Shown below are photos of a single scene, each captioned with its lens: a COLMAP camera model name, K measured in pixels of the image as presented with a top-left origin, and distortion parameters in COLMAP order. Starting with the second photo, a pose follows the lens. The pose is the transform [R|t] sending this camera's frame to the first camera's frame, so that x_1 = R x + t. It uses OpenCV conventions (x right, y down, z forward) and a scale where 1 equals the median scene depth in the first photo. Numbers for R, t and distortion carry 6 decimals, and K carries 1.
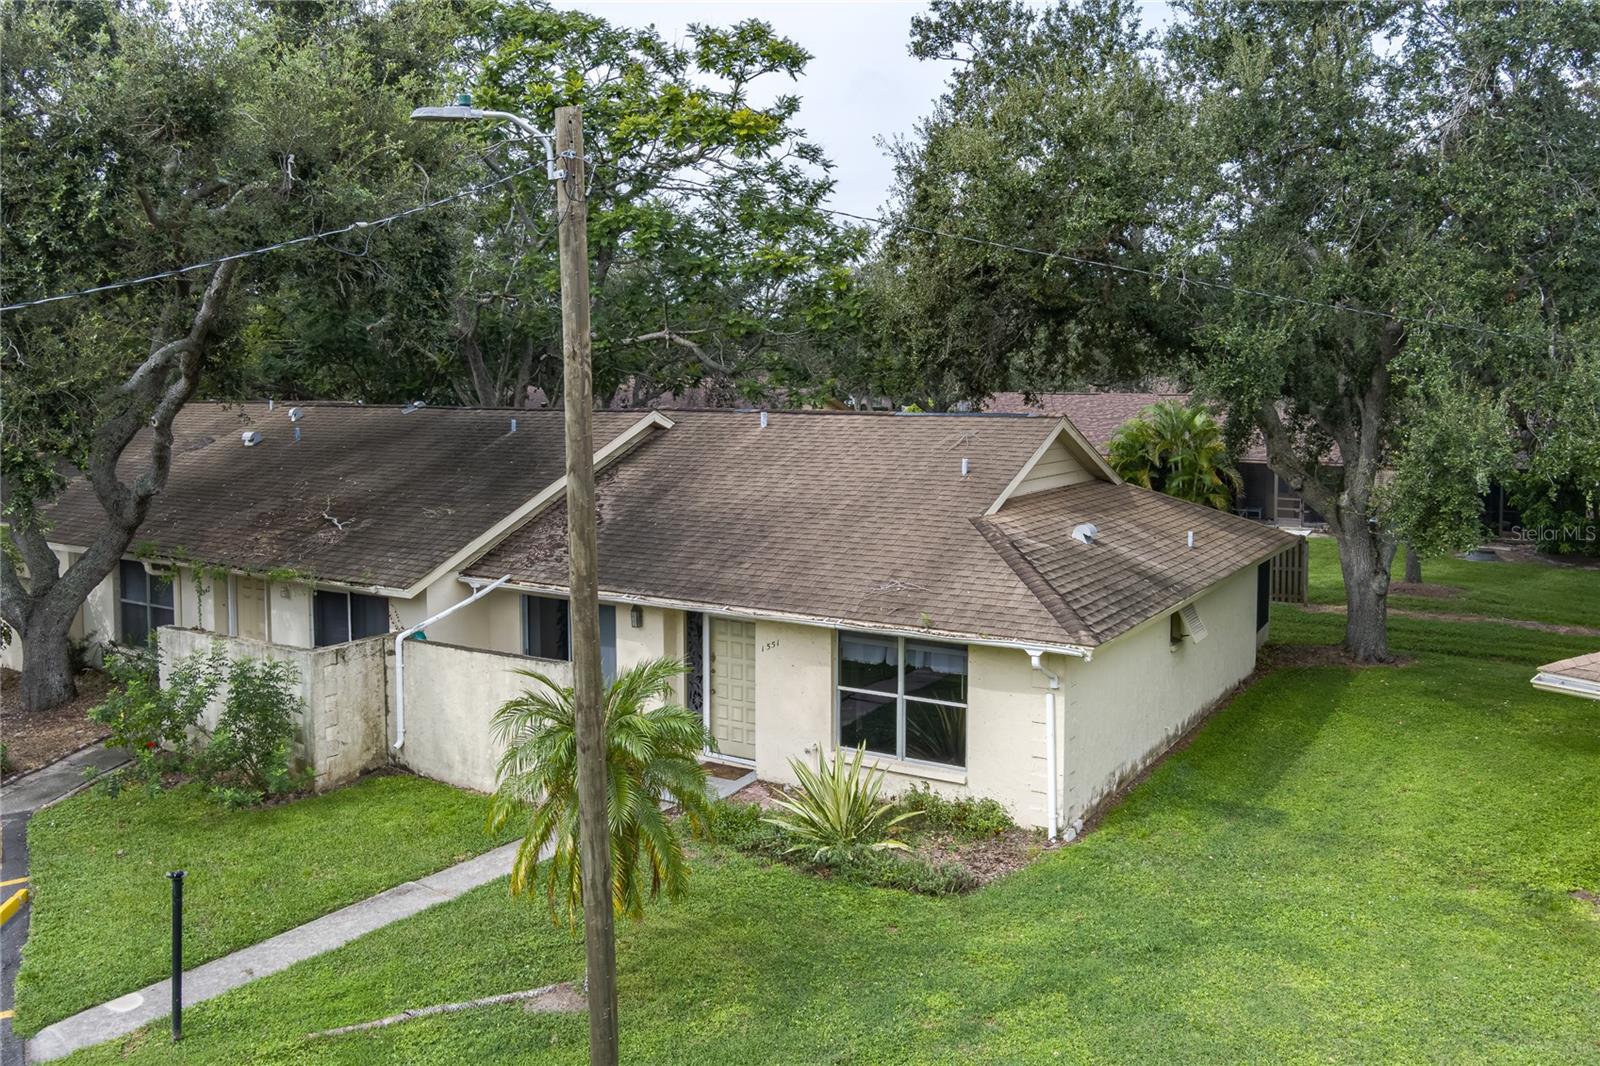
lens RADIAL K [[1279.3, 0, 803.1], [0, 1279.3, 471.4], [0, 0, 1]] dist [-0.036359, -0.049588]
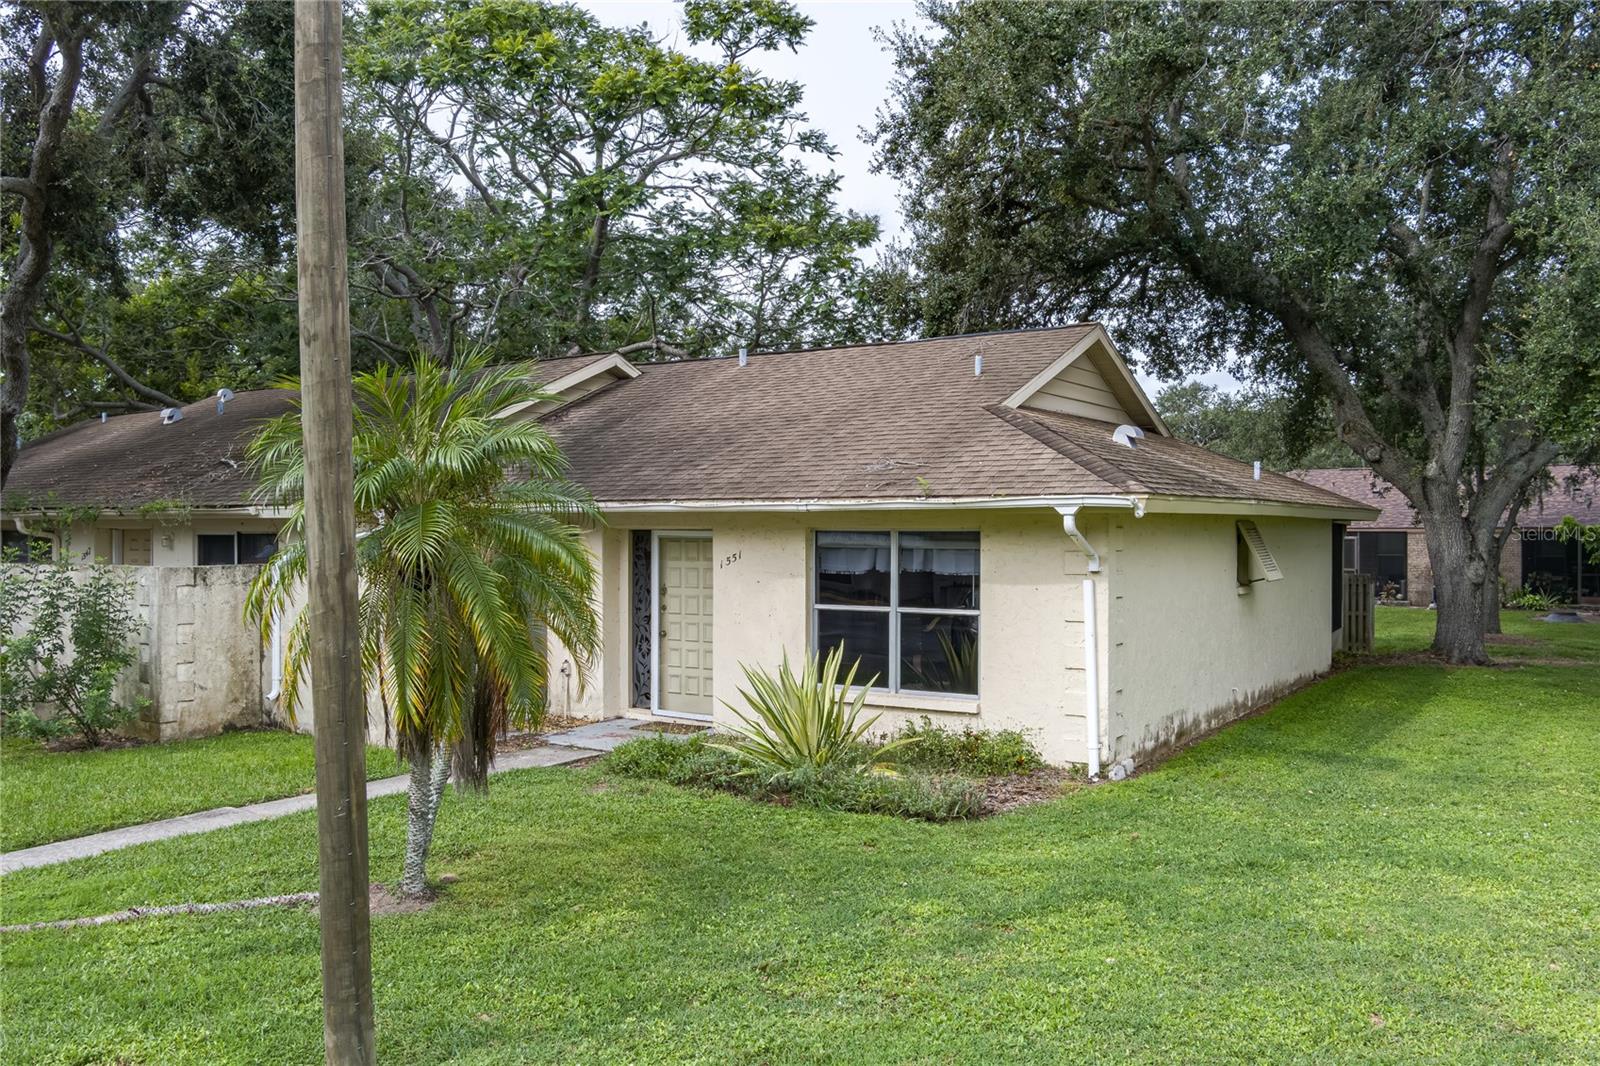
lens RADIAL K [[1284.5, 0, 795.7], [0, 1284.5, 549.4], [0, 0, 1]] dist [-0.059896, -0.001783]
pose [[0.999623, 0.002170, -0.027380, 0.038087], [-0.003712, 0.998400, -0.056421, 0.183732], [0.027214, 0.056501, 0.998032, 0.221252]]
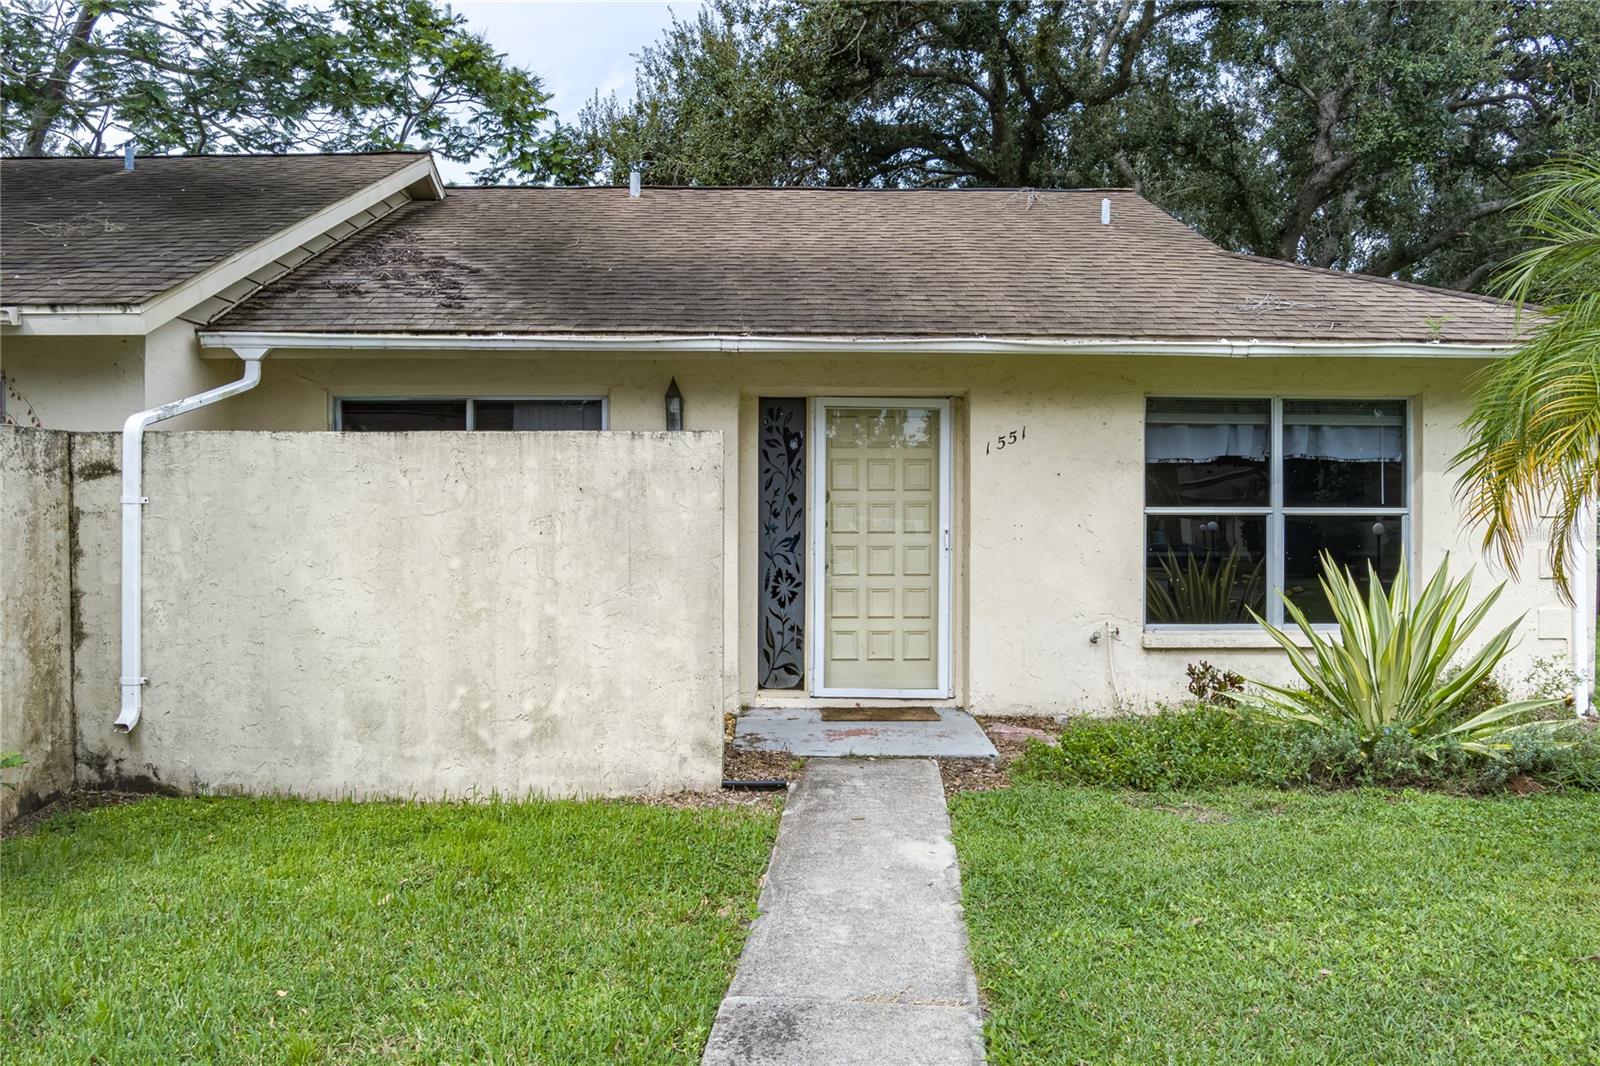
lens RADIAL K [[1284.5, 0, 795.7], [0, 1284.5, 549.4], [0, 0, 1]] dist [-0.059896, -0.001783]
pose [[0.845340, -0.009532, 0.534144, -0.384437], [0.034743, 0.998705, -0.037162, 0.205297], [-0.533098, 0.049972, 0.844576, 0.651568]]
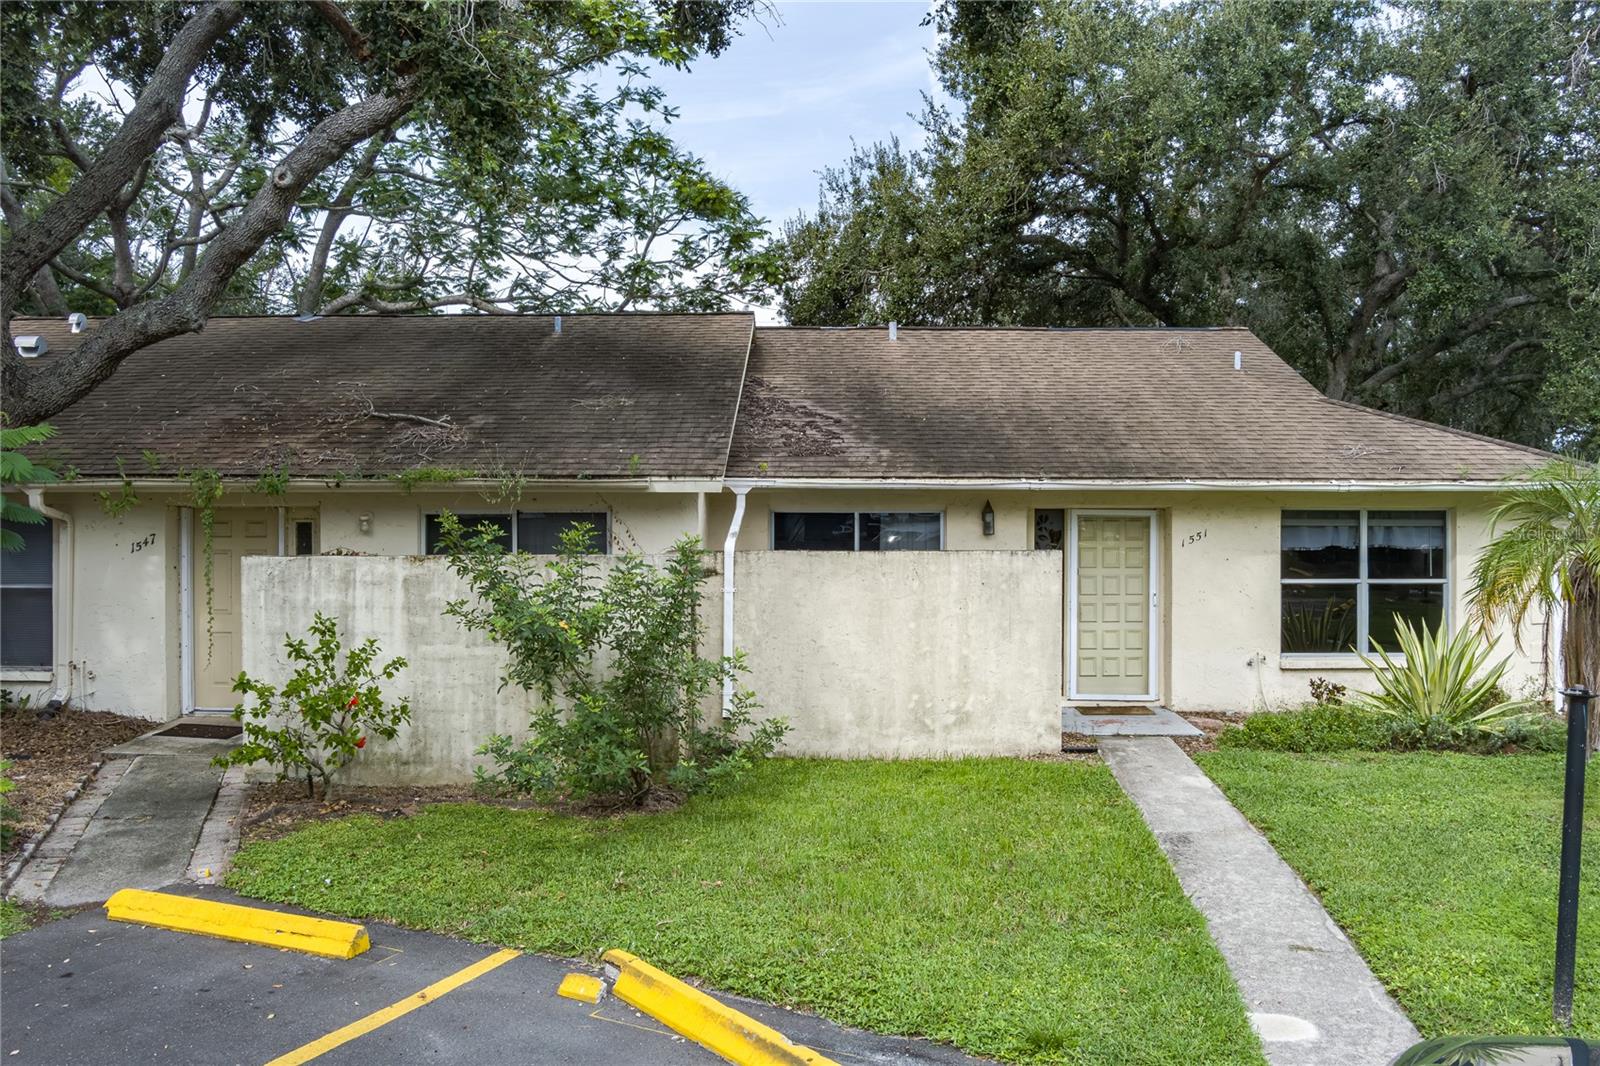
lens RADIAL K [[1321.2, 0, 800.0], [0, 1321.2, 533.0], [0, 0, 1]] dist [-0.064422, 0.000117]
pose [[0.854294, -0.005606, 0.519760, -0.698264], [0.034896, 0.998304, -0.046589, 0.171386], [-0.518617, 0.057938, 0.853041, 0.447712]]
